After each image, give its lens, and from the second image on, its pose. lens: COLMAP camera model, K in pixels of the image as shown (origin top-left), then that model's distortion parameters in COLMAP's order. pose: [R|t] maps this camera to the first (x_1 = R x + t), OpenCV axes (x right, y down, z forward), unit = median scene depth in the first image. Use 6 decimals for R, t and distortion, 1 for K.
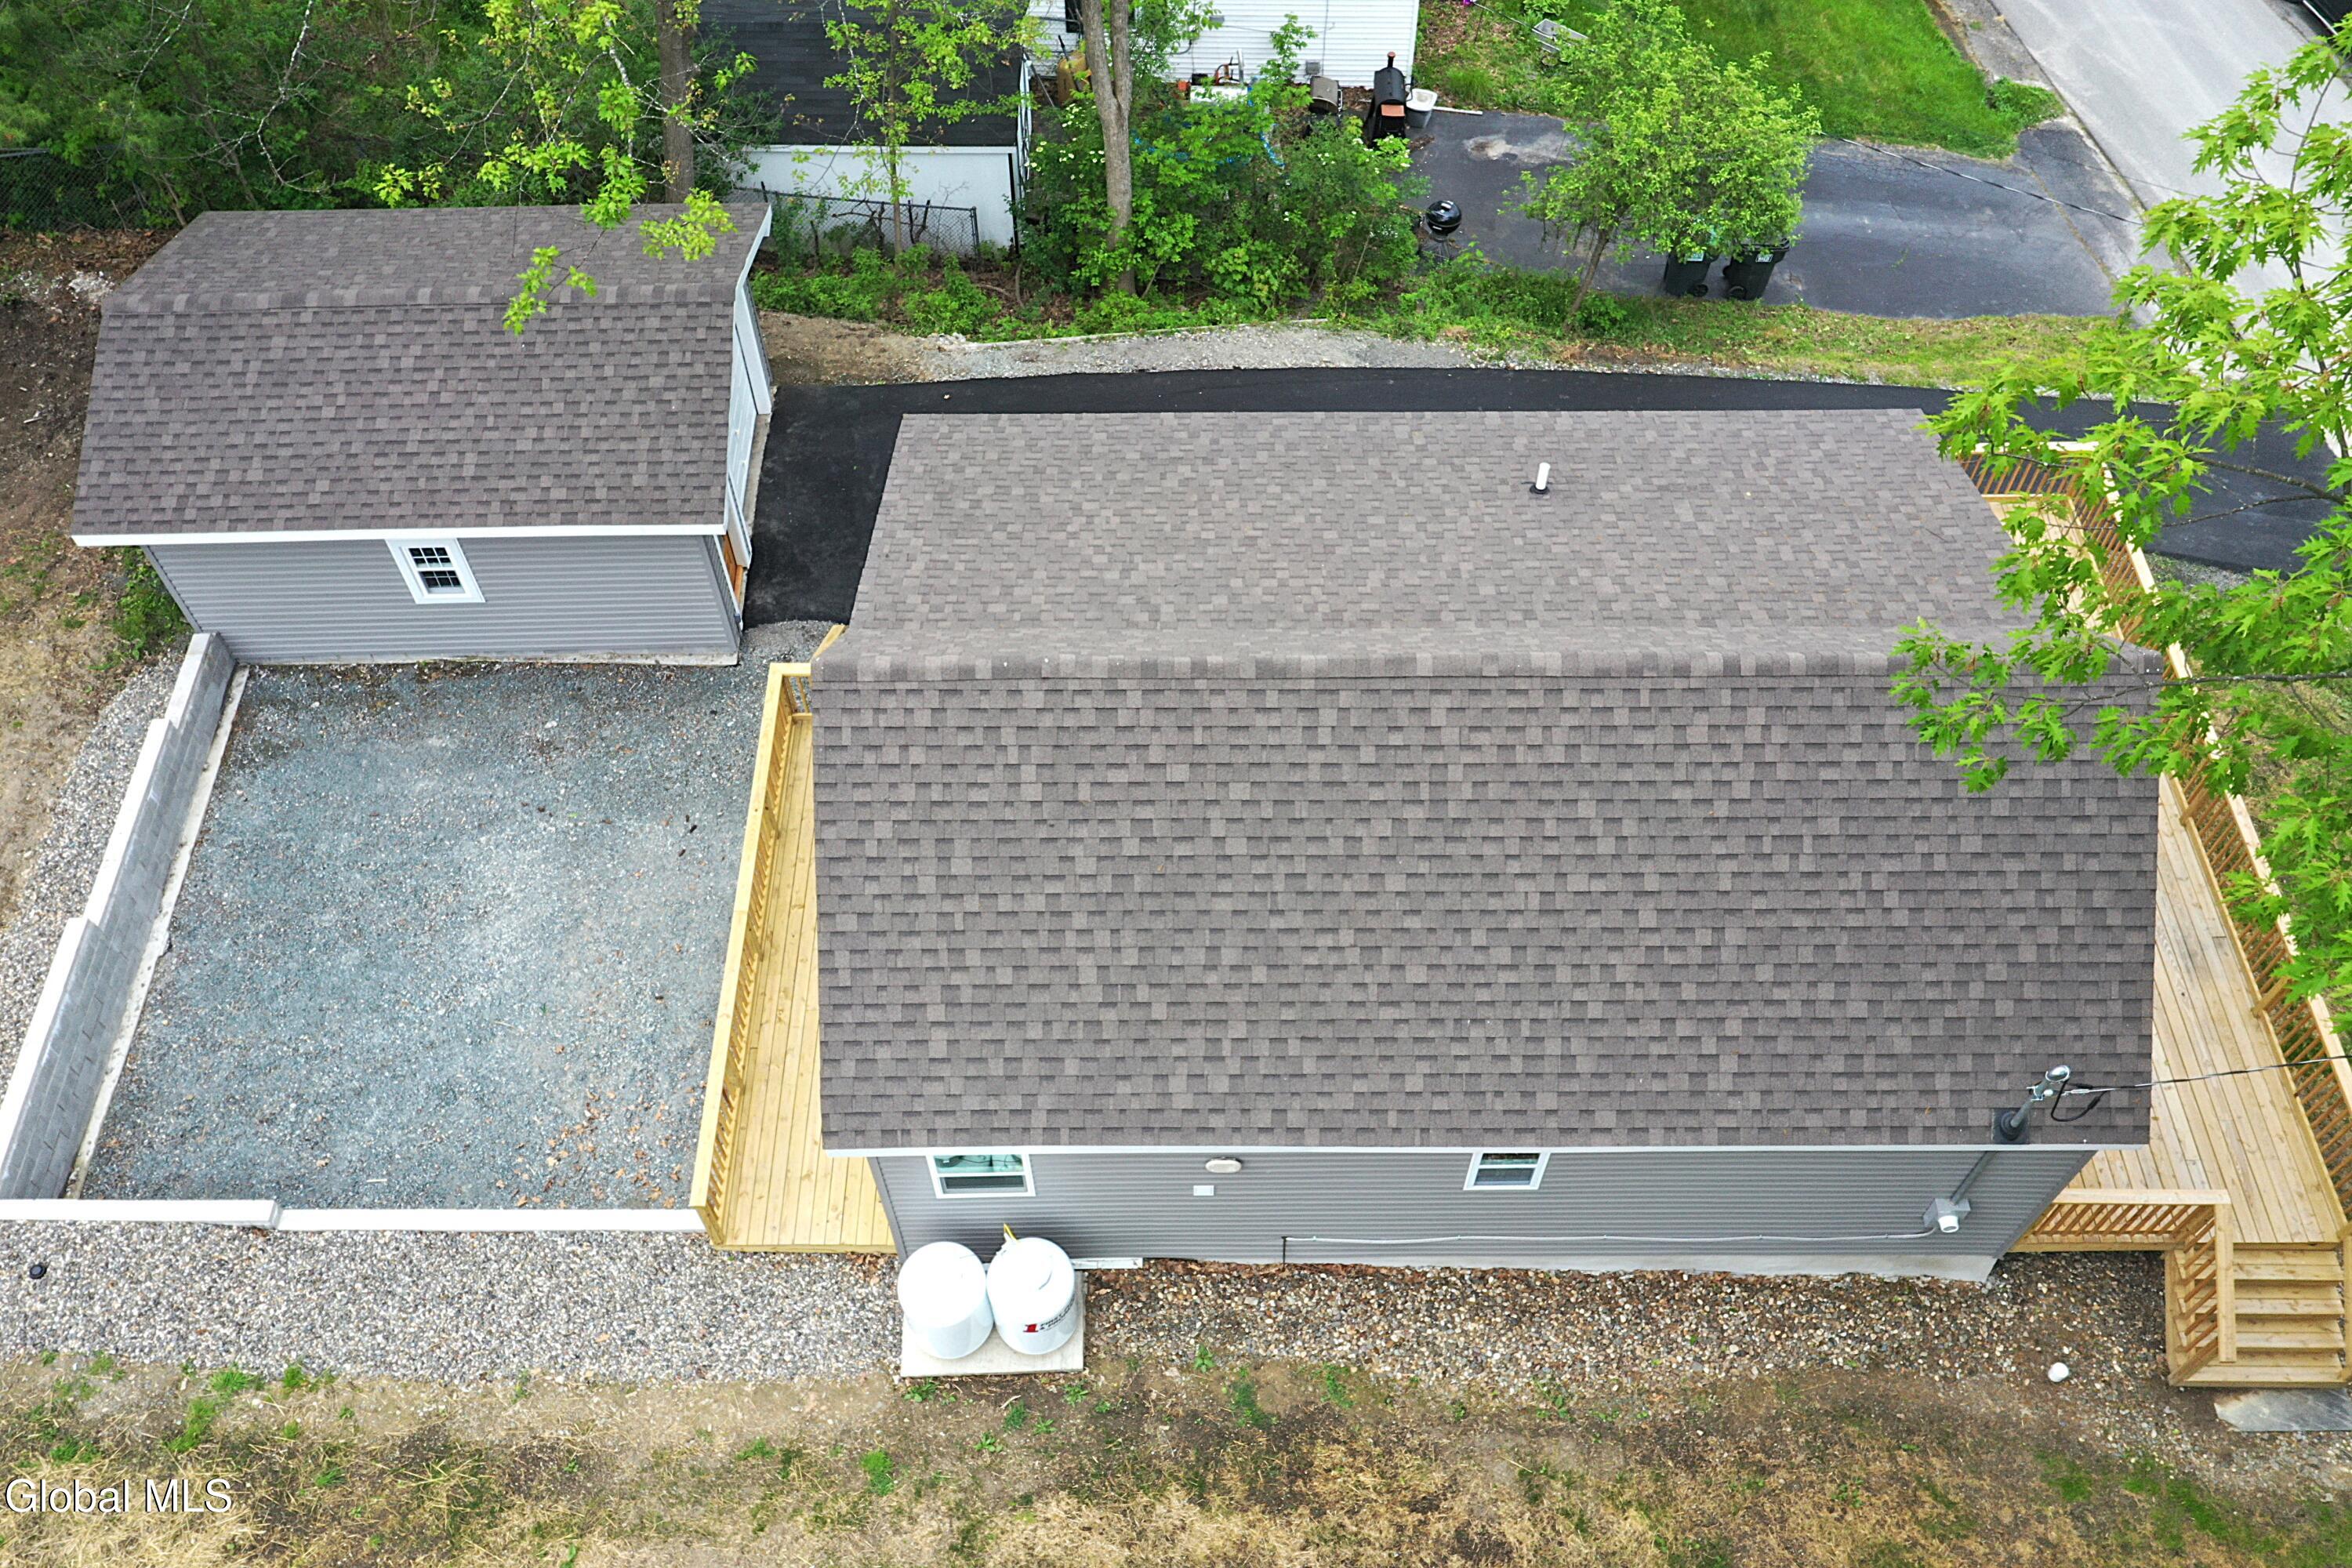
lens RADIAL K [[1923.0, 0, 1176.0], [0, 1923.0, 784.0], [0, 0, 1]] dist [0.001102, -0.006801]
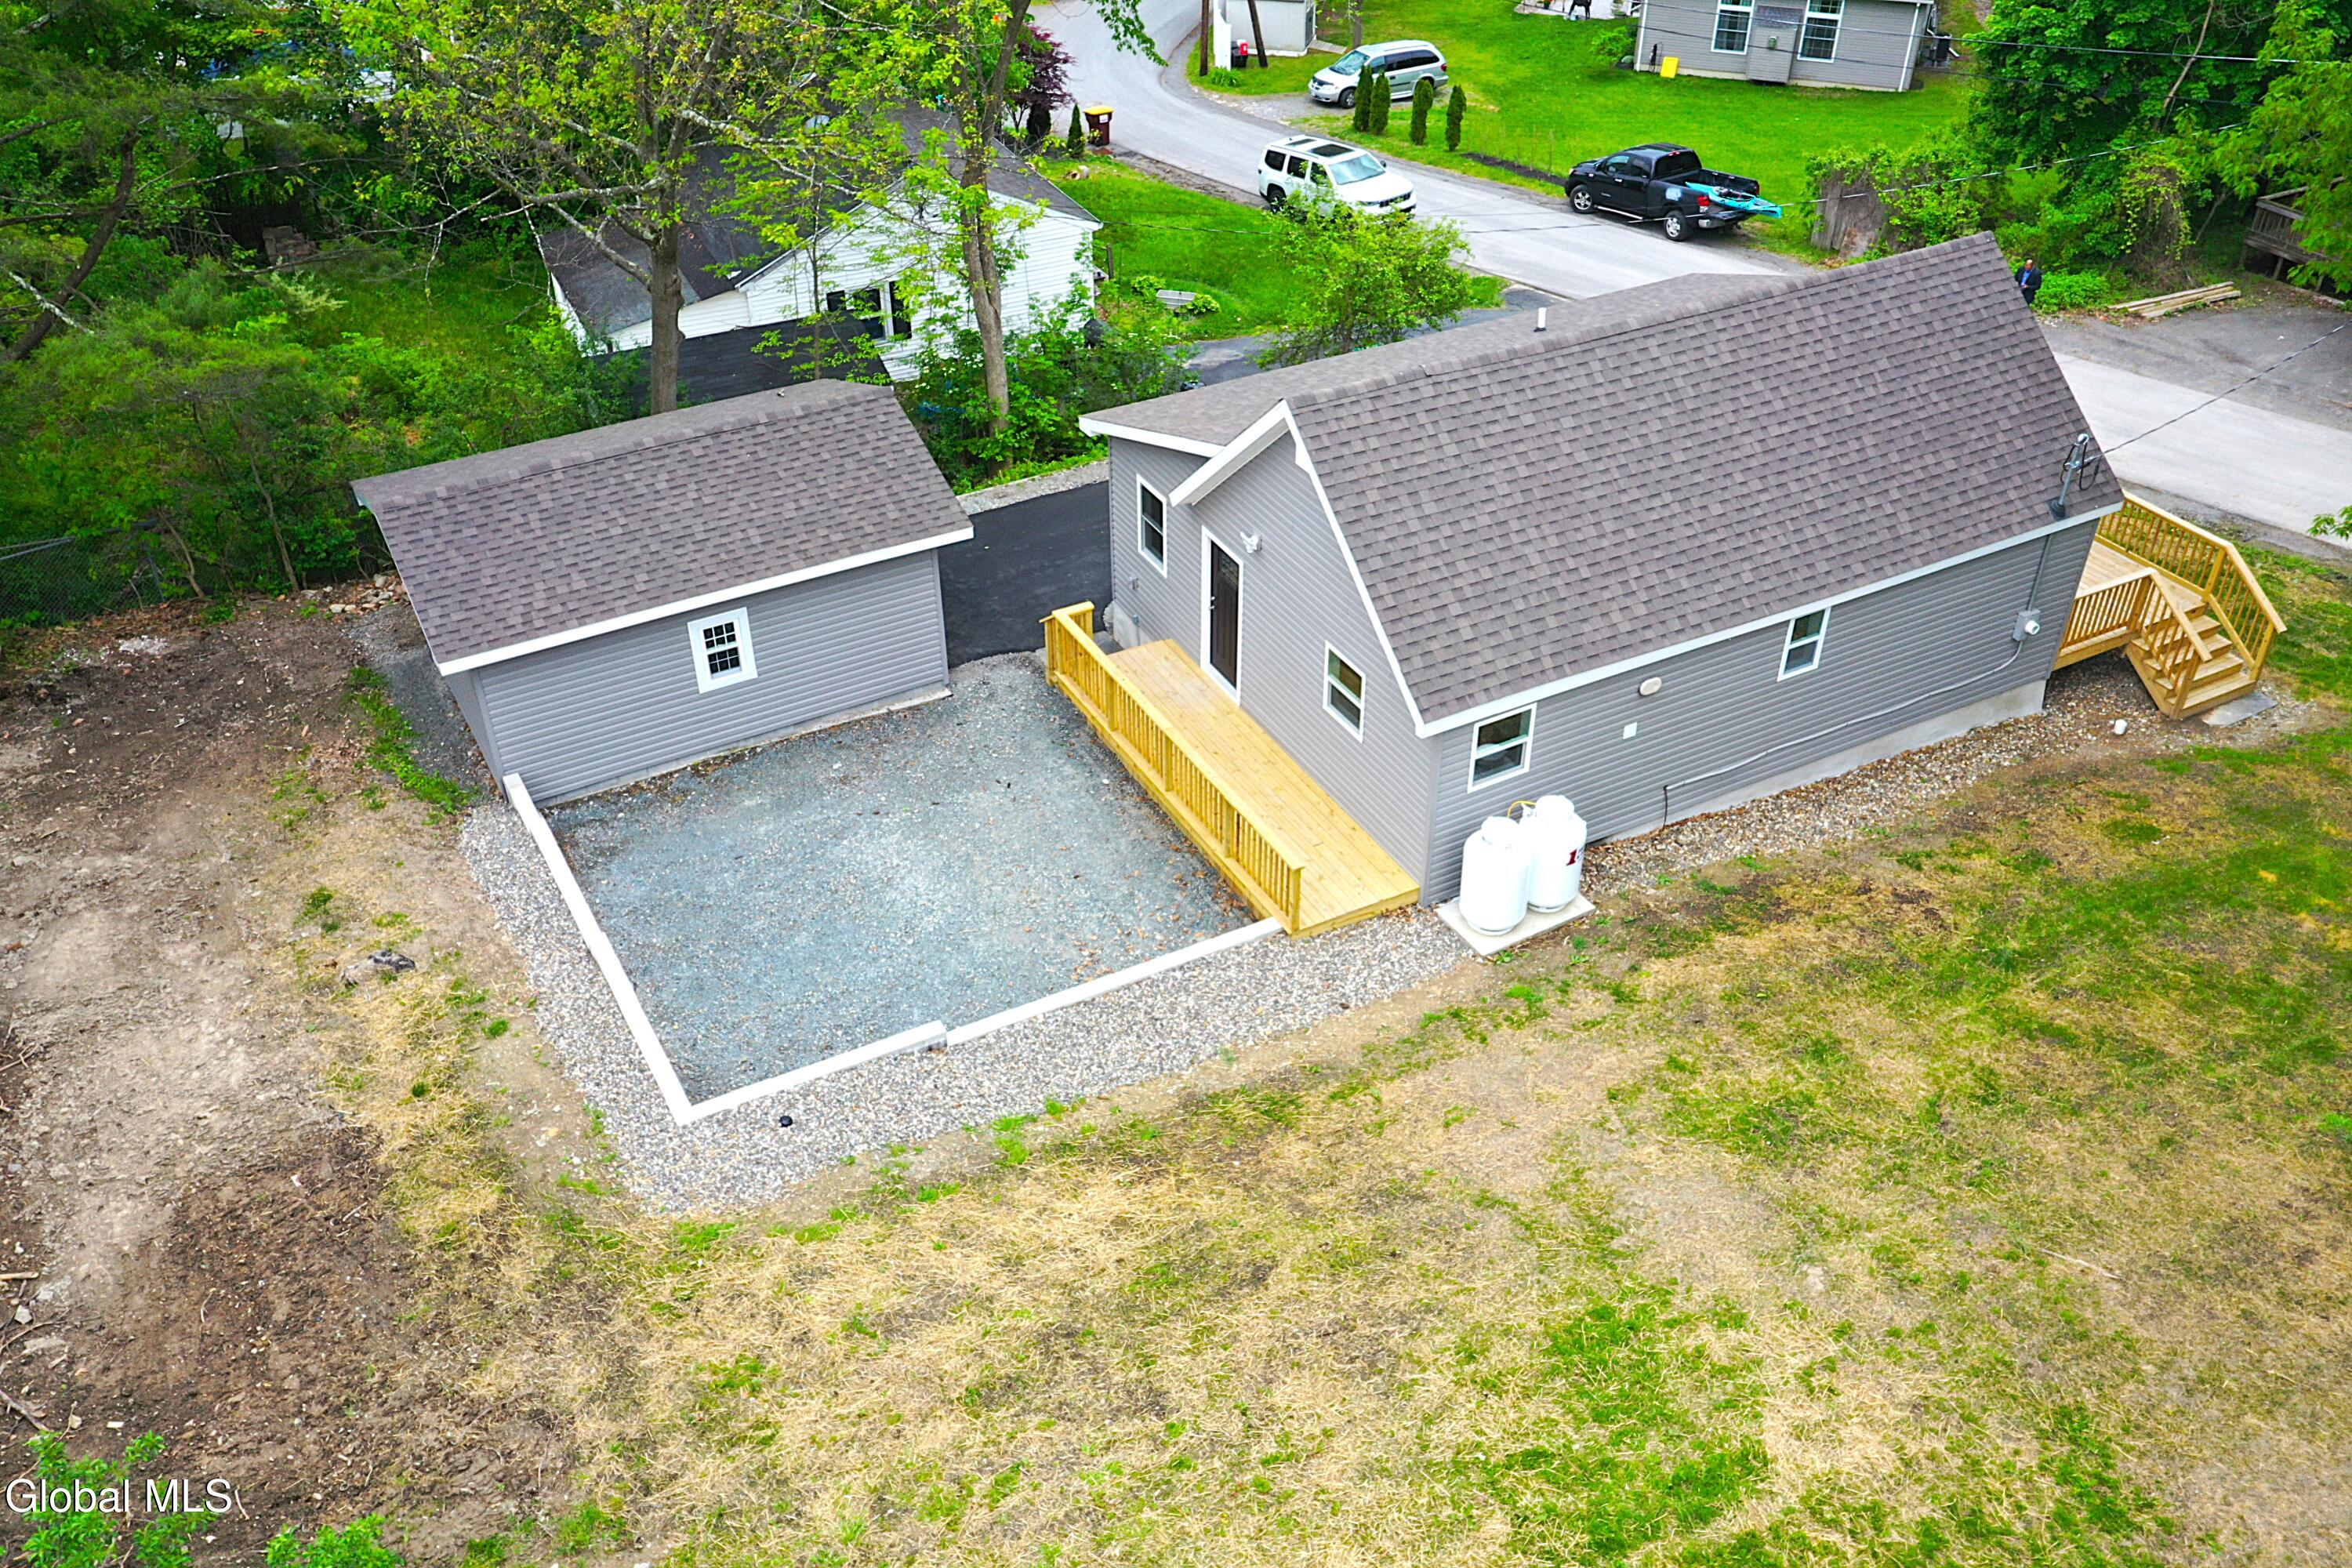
lens RADIAL K [[1923.0, 0, 1176.0], [0, 1923.0, 784.0], [0, 0, 1]] dist [0.001102, -0.006801]
pose [[0.884353, -0.276557, 0.376078, -0.737449], [0.380041, 0.894361, -0.235983, 0.415047], [-0.271087, 0.351618, 0.896034, -0.103236]]
